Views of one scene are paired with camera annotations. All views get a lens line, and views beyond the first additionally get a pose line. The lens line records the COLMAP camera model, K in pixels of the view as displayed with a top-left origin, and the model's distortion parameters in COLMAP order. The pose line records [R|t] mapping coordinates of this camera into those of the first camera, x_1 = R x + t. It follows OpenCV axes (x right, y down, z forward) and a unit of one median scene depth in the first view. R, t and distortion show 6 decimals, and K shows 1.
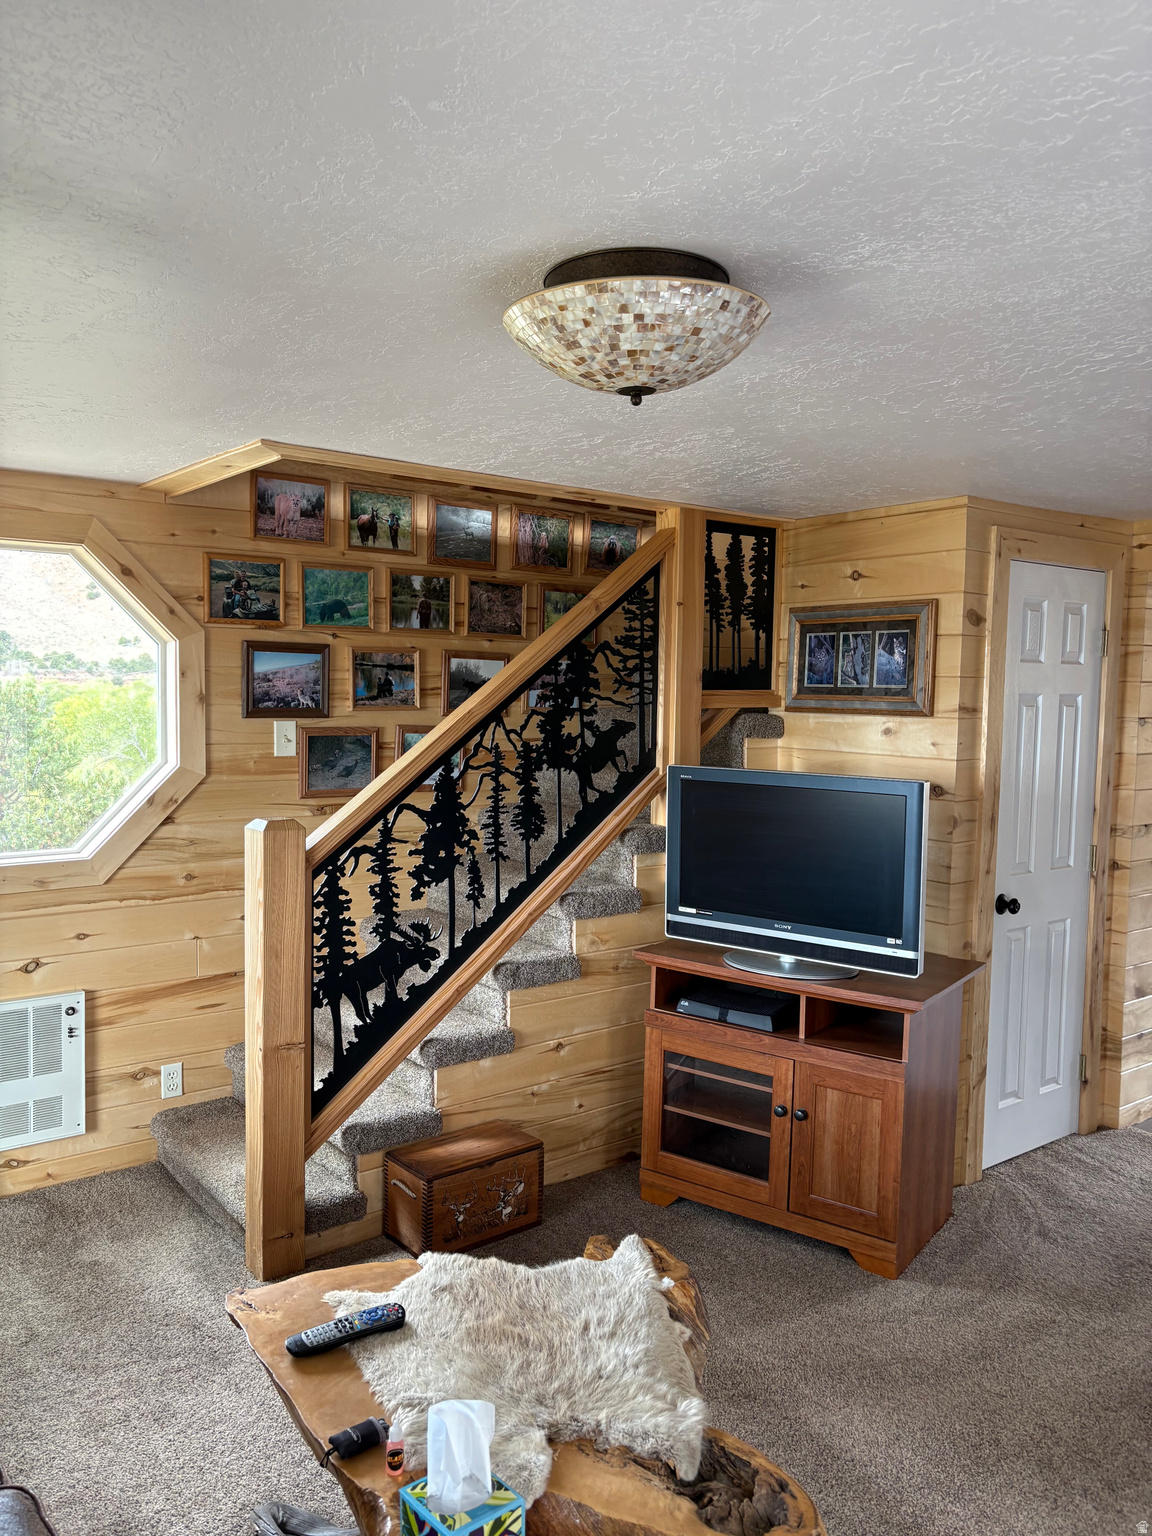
lens RADIAL K [[1157.1, 0, 577.5], [0, 1157.1, 770.0], [0, 0, 1]] dist [0.091498, -0.125863]
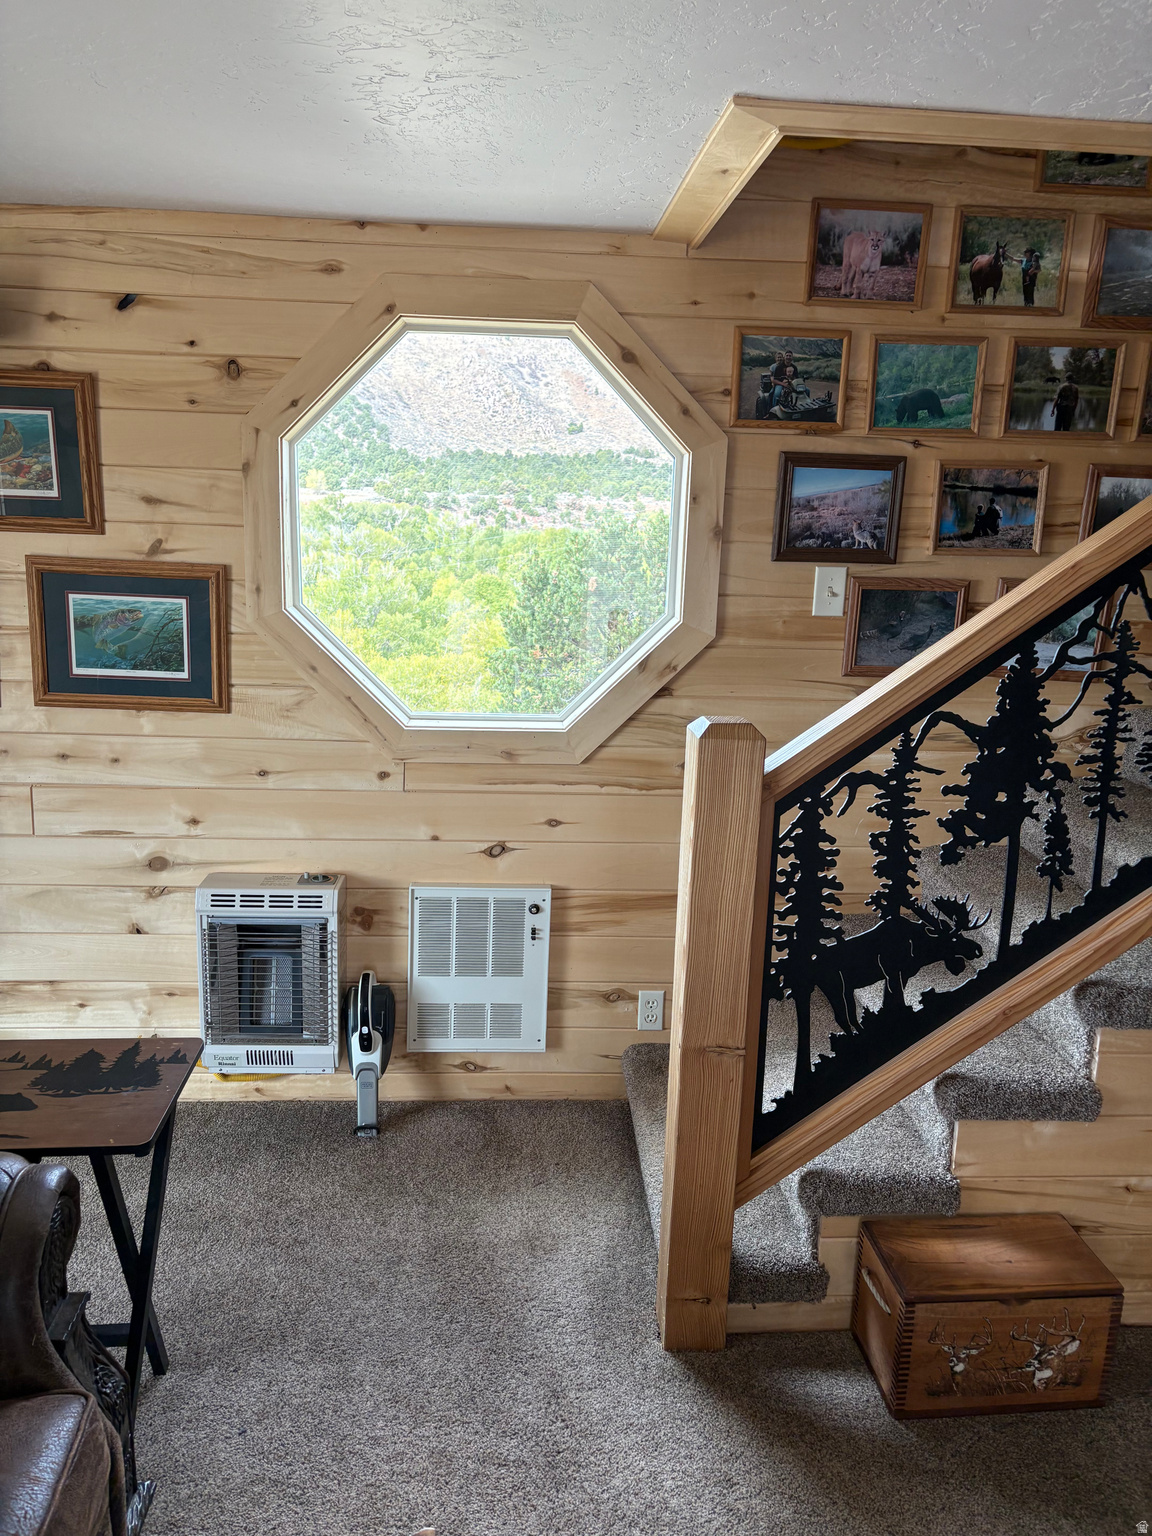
lens RADIAL K [[1167.1, 0, 578.6], [0, 1167.1, 761.4], [0, 0, 1]] dist [0.044706, -0.040535]
pose [[0.833854, 0.131491, -0.536095, 0.025874], [-0.060309, 0.987101, 0.148306, -0.023912], [0.548680, -0.091334, 0.831028, 0.341053]]
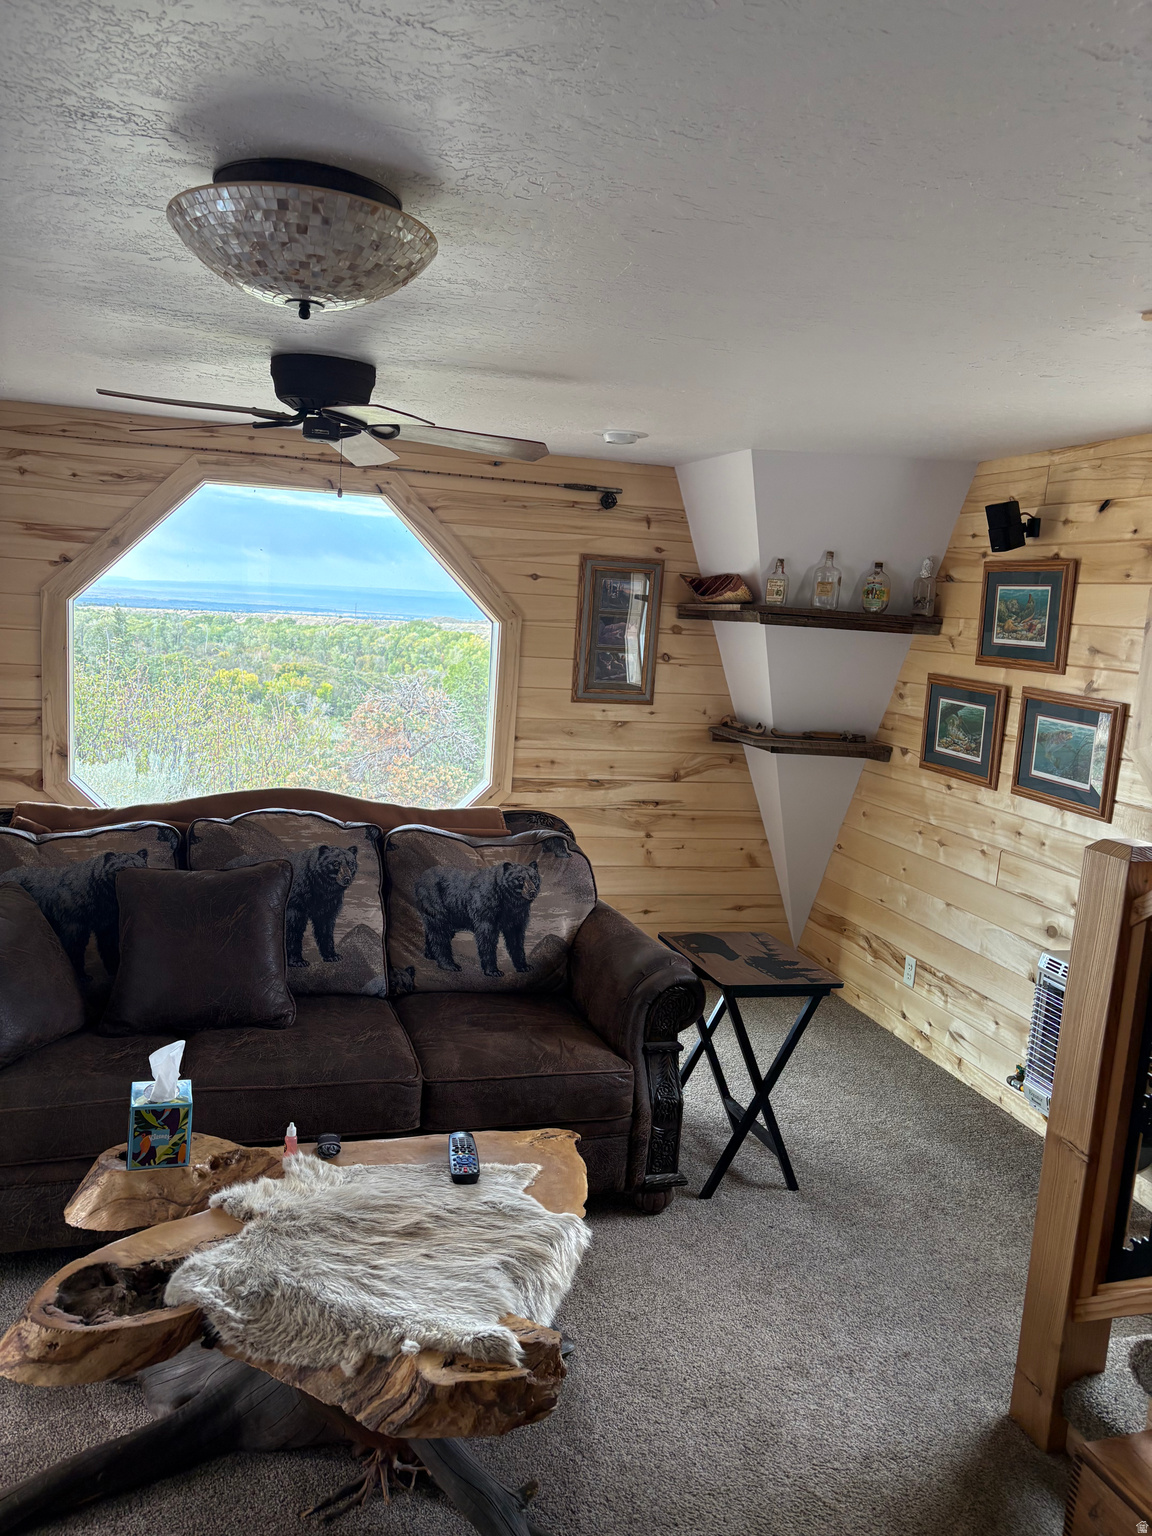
lens RADIAL K [[1163.7, 0, 563.8], [0, 1163.7, 755.0], [0, 0, 1]] dist [0.042271, -0.042335]
pose [[-0.367569, 0.083053, -0.926280, 0.451550], [-0.138603, 0.979988, 0.142870, -0.054494], [0.919610, 0.180900, -0.348702, 0.789311]]
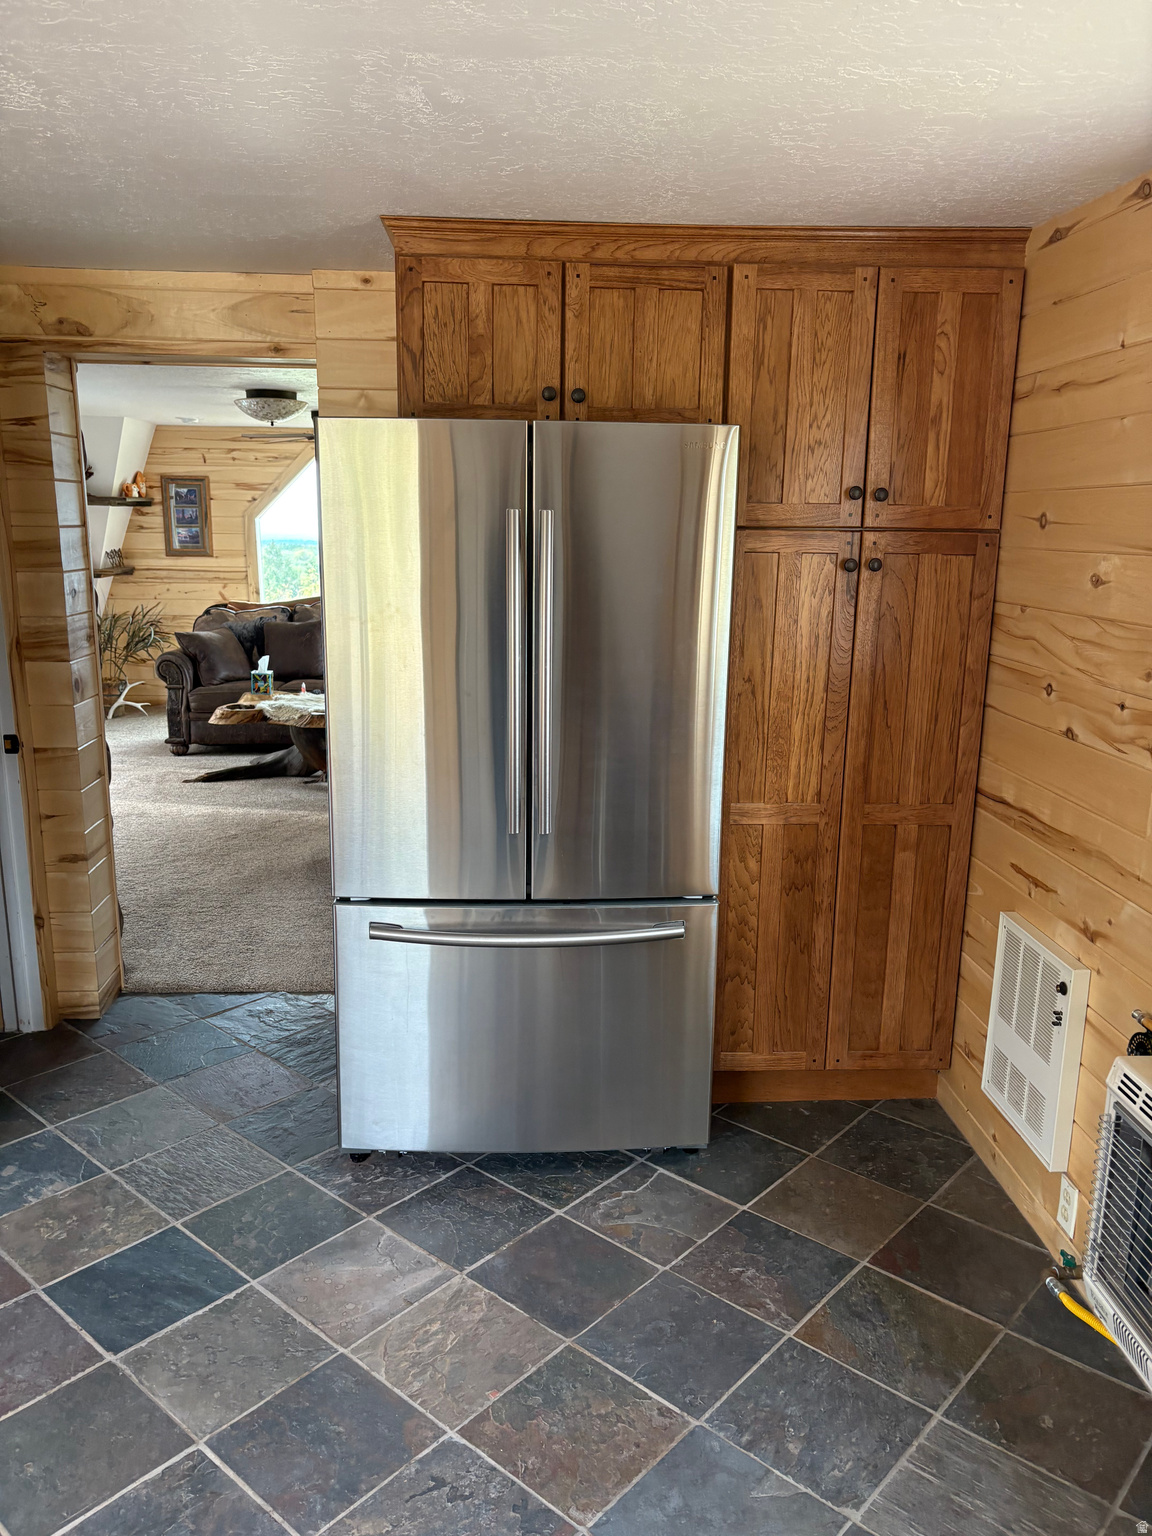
lens RADIAL K [[1165.8, 0, 567.7], [0, 1165.8, 774.4], [0, 0, 1]] dist [0.036091, -0.030489]
pose [[-0.563107, 0.153585, -0.811987, 1.133334], [-0.082246, 0.967284, 0.239996, -0.089466], [0.822281, 0.201926, -0.532052, 1.696835]]
